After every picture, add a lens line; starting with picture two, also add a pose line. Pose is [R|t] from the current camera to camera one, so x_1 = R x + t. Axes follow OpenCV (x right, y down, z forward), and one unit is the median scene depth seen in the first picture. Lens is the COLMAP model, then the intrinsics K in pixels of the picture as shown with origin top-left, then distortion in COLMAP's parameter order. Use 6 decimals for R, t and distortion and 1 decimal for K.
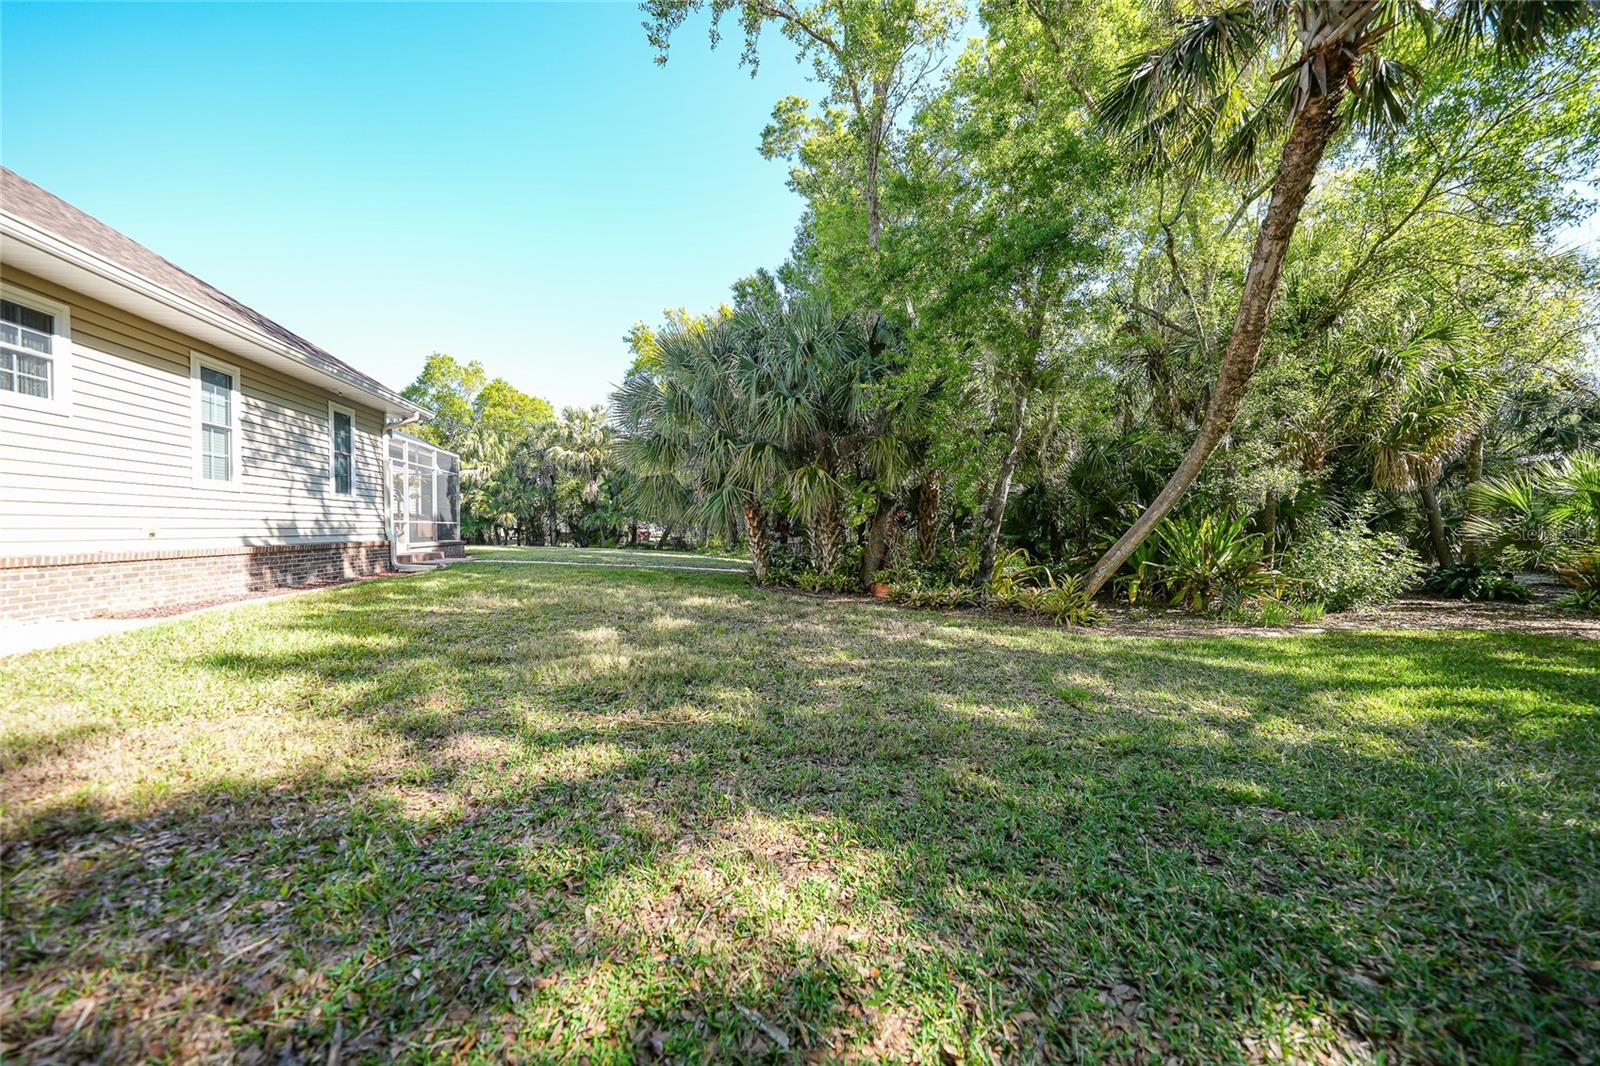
lens RADIAL K [[553.7, 0, 807.7], [0, 553.7, 533.6], [0, 0, 1]] dist [-0.030462, 0.007654]
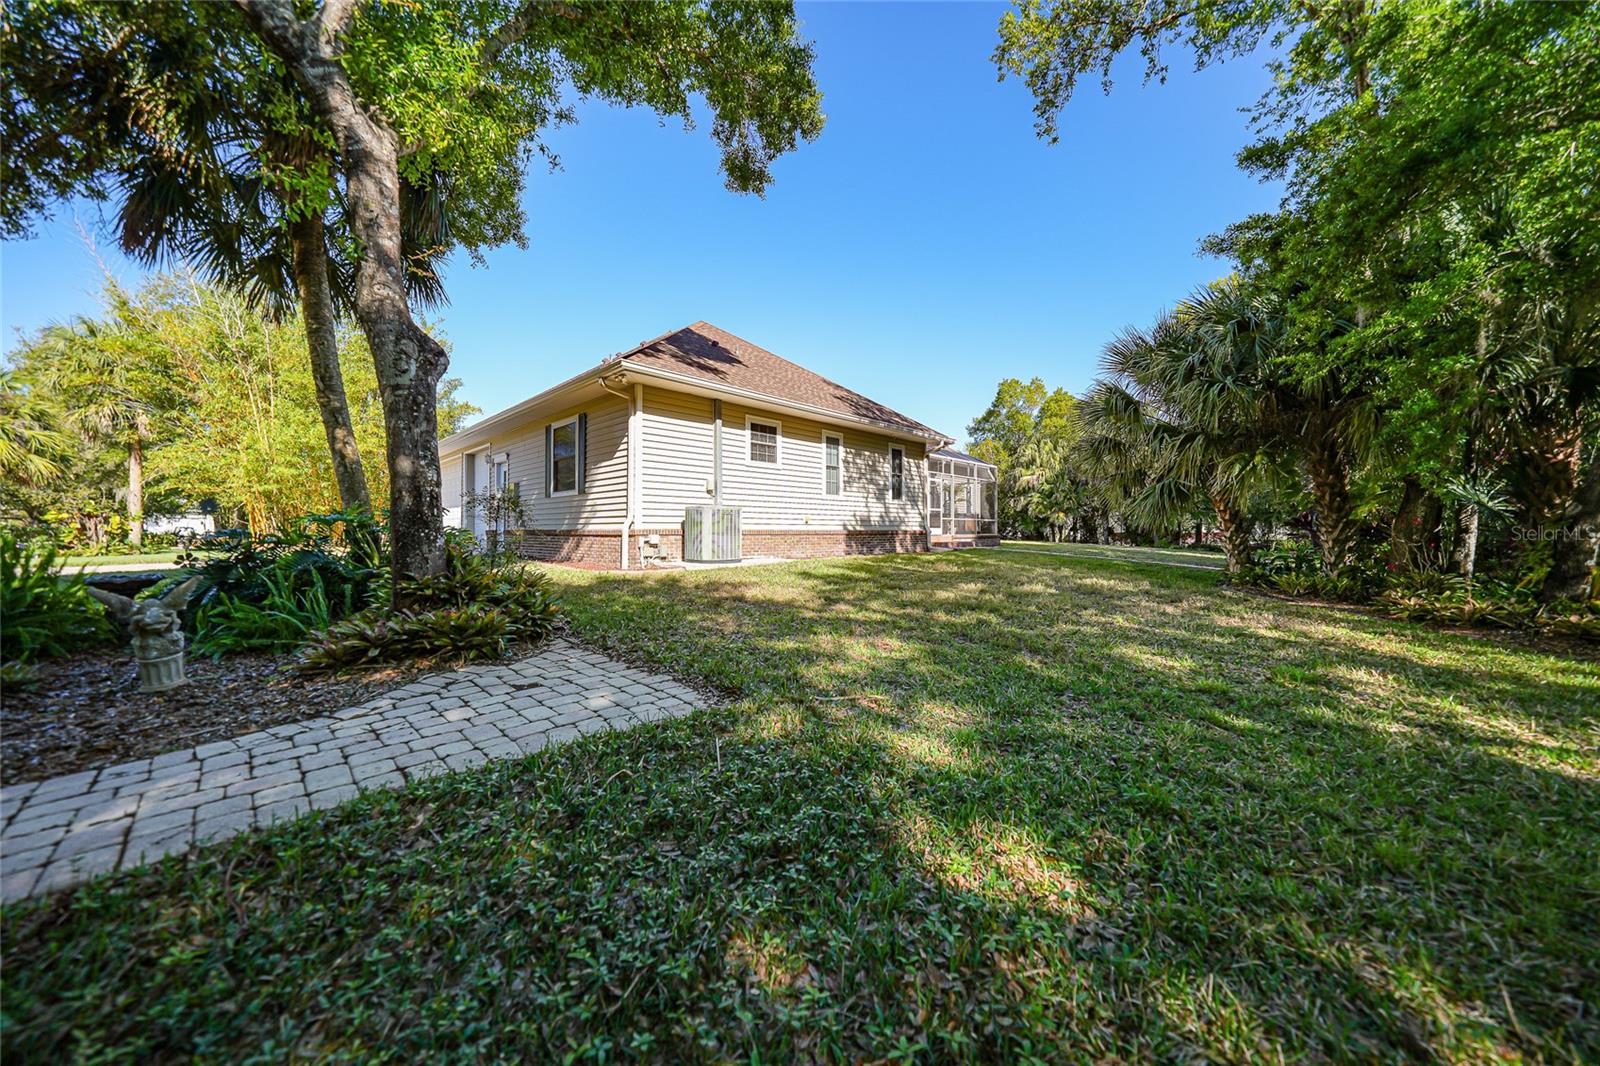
lens RADIAL K [[575.4, 0, 800.0], [0, 575.4, 533.0], [0, 0, 1]] dist [-0.030081, 0.007524]
pose [[0.537029, 0.012020, -0.843478, 0.414153], [-0.018185, 0.999831, 0.002671, 0.025444], [0.843368, 0.013904, 0.537157, -0.137552]]
